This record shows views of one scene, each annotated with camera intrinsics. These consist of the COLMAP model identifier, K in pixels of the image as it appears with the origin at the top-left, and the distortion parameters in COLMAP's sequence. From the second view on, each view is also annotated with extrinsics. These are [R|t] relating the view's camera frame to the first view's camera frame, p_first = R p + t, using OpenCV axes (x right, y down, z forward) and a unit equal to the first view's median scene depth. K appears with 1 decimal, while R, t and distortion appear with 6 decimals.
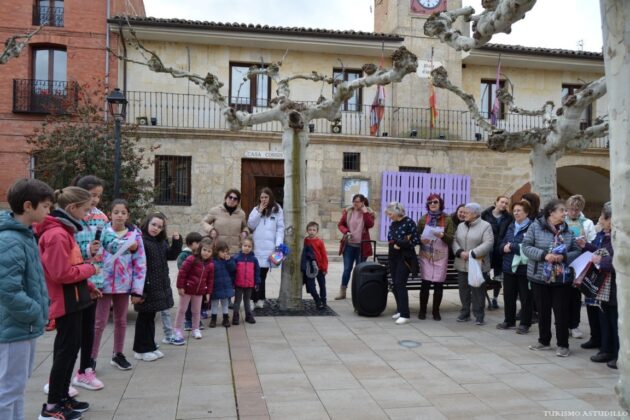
lens RADIAL K [[758.1, 0, 315.0], [0, 758.1, 210.0], [0, 0, 1]] dist [-0.017274, 0.029073]
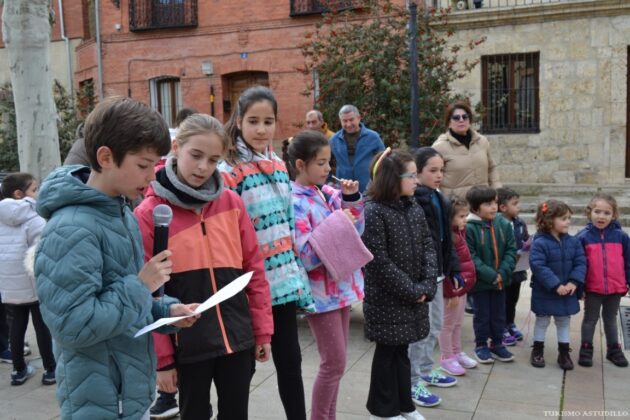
lens RADIAL K [[758.1, 0, 315.0], [0, 758.1, 210.0], [0, 0, 1]] dist [-0.017274, 0.029073]
pose [[0.846377, 0.004086, -0.532569, 0.009085], [0.047080, 0.995482, 0.082459, -0.002535], [0.530499, -0.094864, 0.842361, 0.369162]]
